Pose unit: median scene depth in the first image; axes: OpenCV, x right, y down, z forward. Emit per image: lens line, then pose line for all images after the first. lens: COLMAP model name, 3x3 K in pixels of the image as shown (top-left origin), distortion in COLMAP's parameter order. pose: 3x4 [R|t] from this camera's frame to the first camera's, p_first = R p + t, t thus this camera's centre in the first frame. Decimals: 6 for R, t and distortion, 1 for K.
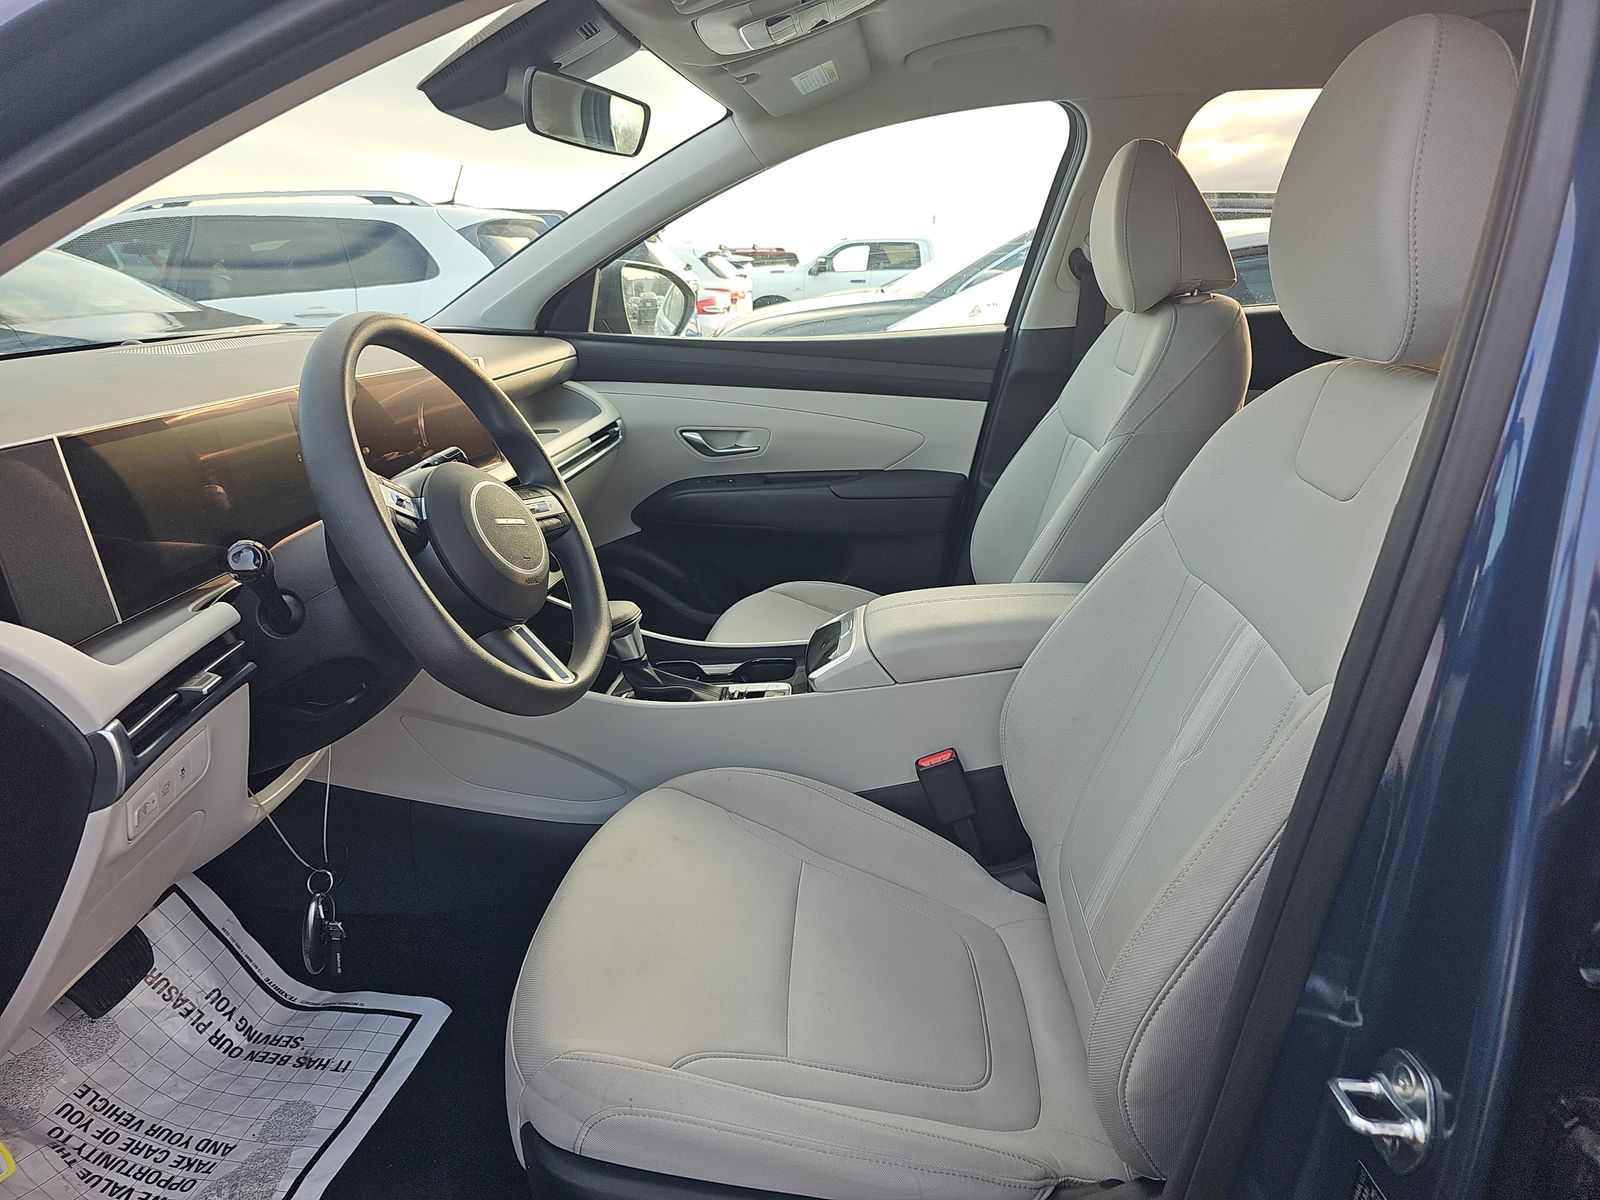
lens RADIAL K [[1055.6, 0, 790.8], [0, 1055.6, 592.2], [0, 0, 1]] dist [0.040986, -0.031401]
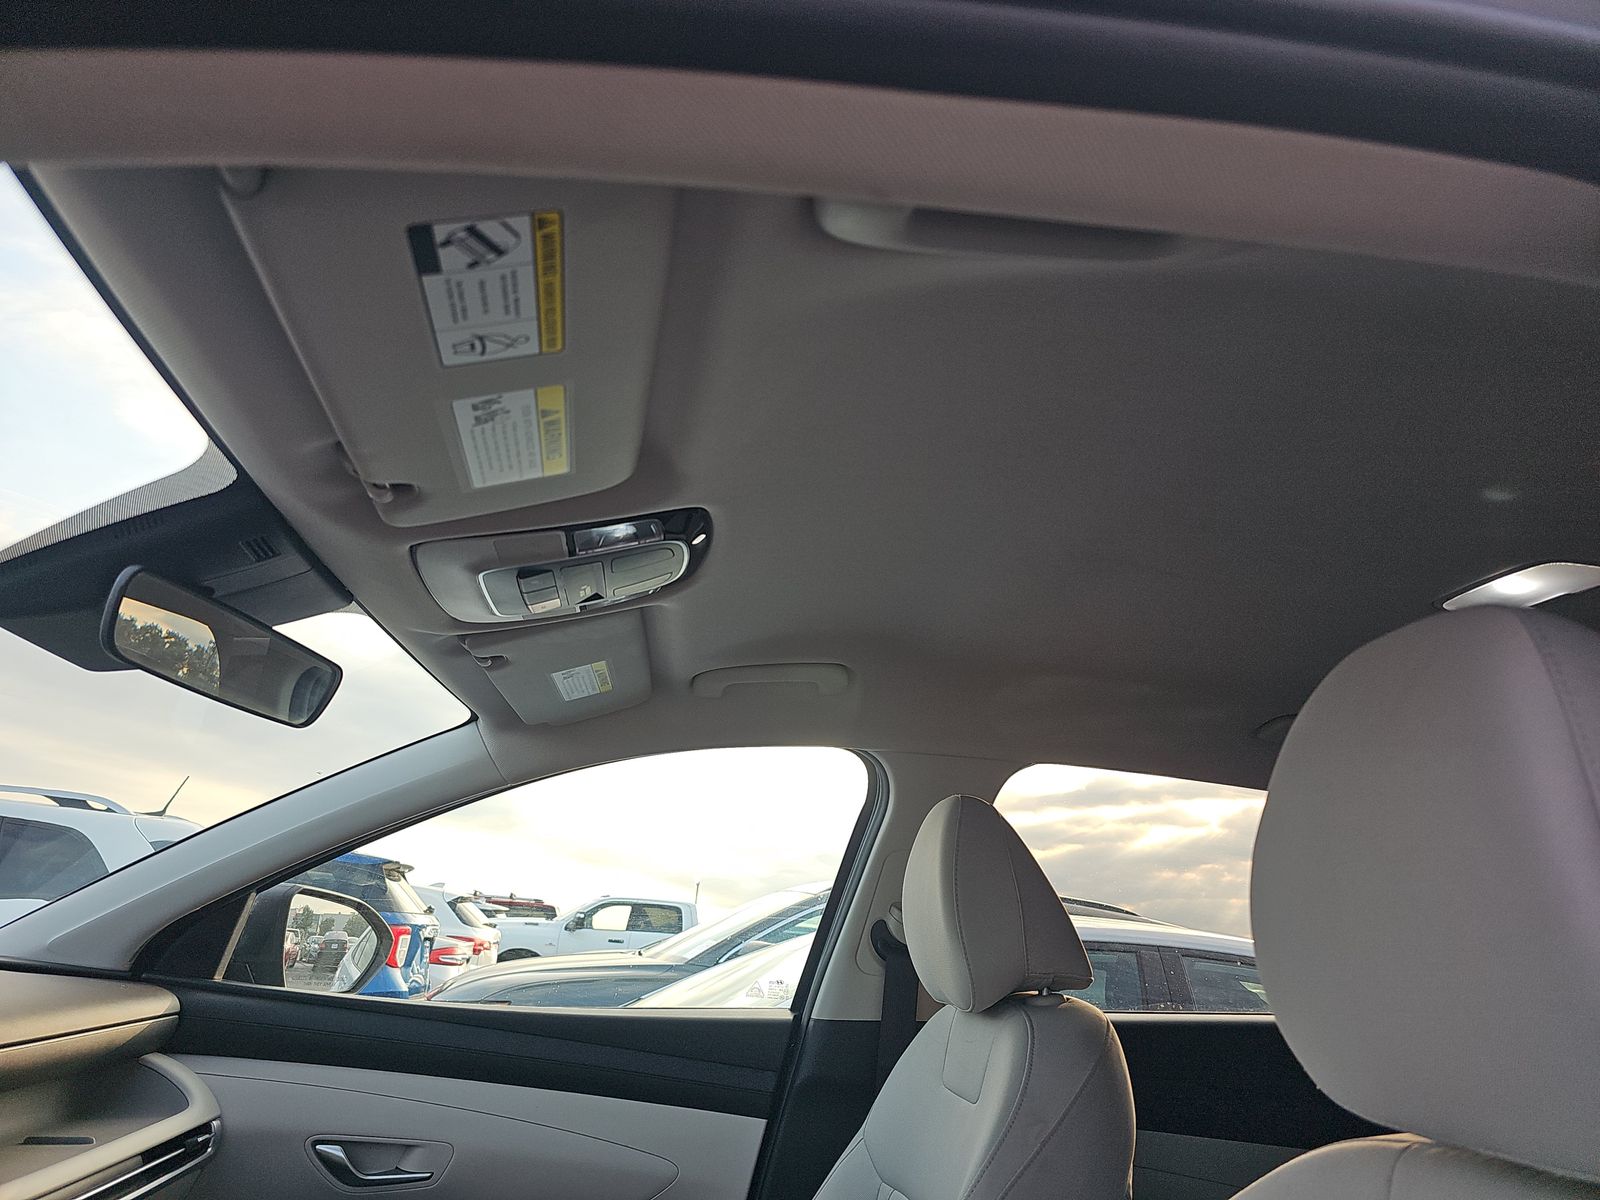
lens RADIAL K [[1055.6, 0, 790.8], [0, 1055.6, 592.2], [0, 0, 1]] dist [0.040986, -0.031401]
pose [[0.973495, 0.145458, 0.176490, 0.019496], [-0.018600, 0.819485, -0.572799, -0.059754], [-0.227949, 0.554335, 0.800470, 0.213076]]
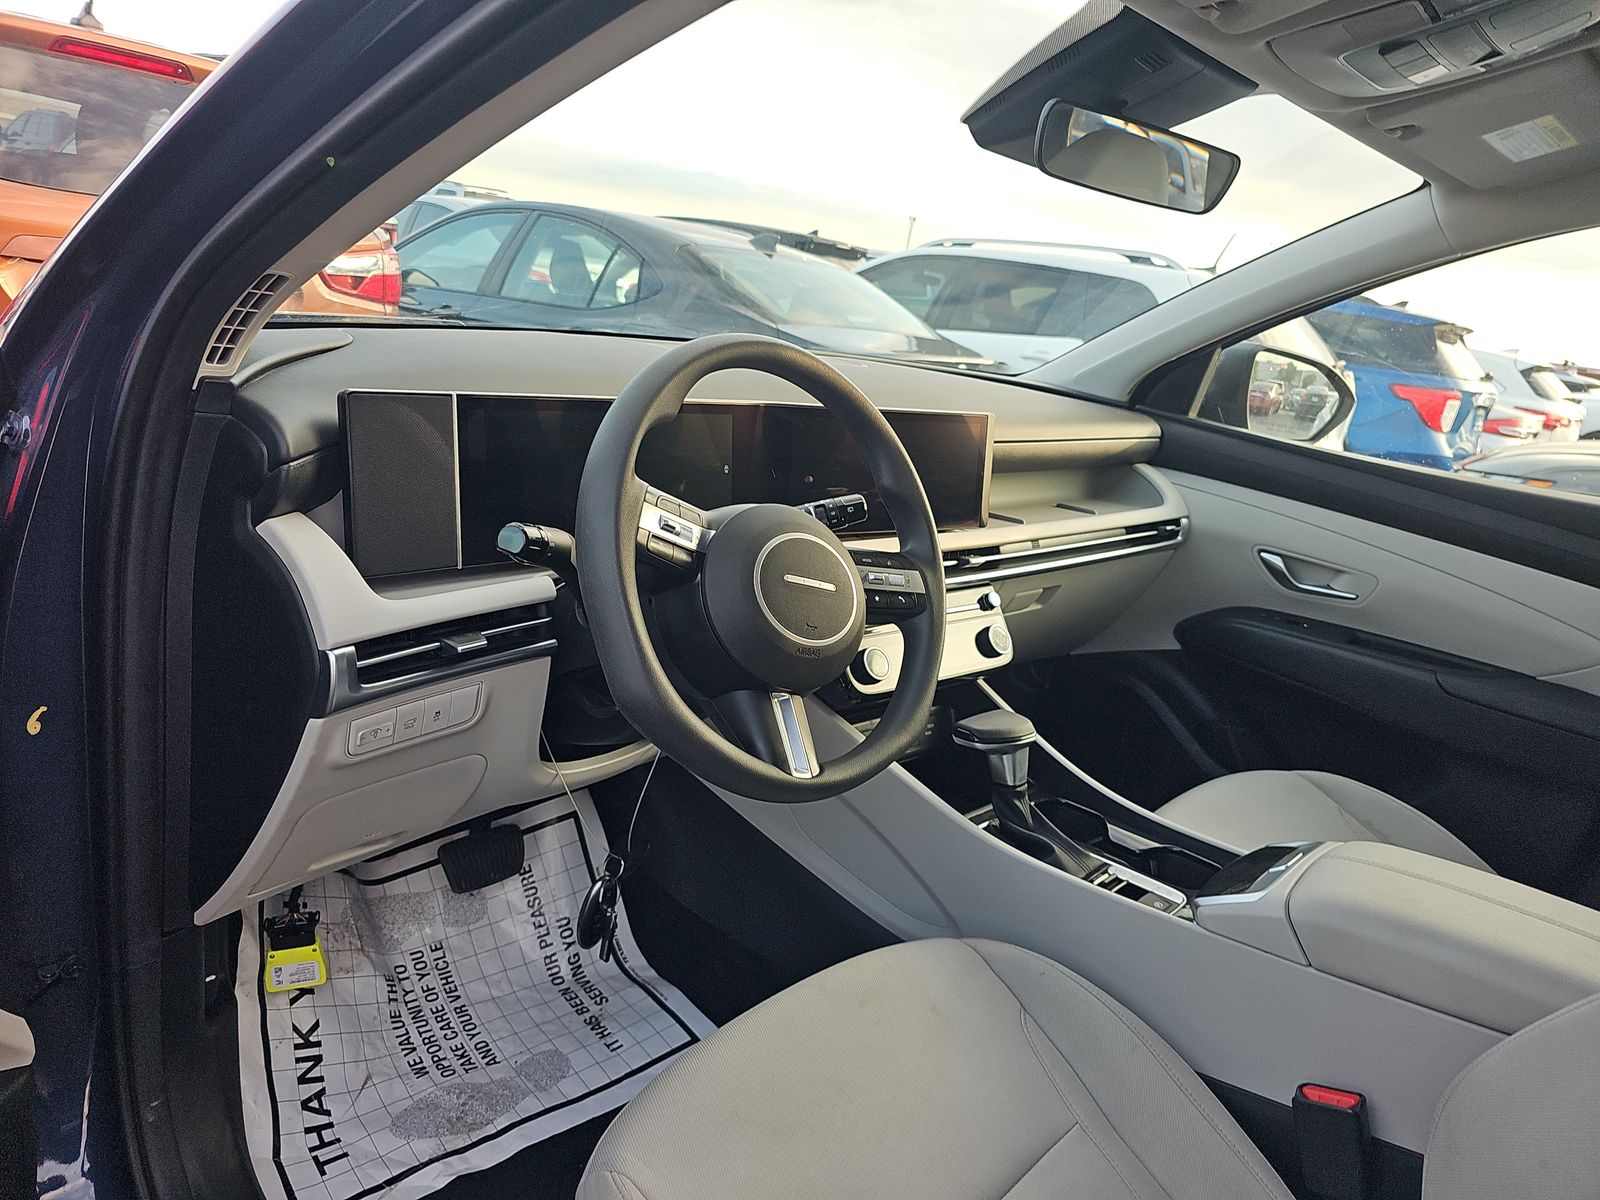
lens RADIAL K [[1067.2, 0, 800.6], [0, 1067.2, 591.4], [0, 0, 1]] dist [0.034504, -0.033438]
pose [[0.765267, 0.289135, -0.575123, 0.118894], [-0.322678, 0.945394, 0.045923, -0.047322], [0.556996, 0.150437, 0.816777, 0.126076]]
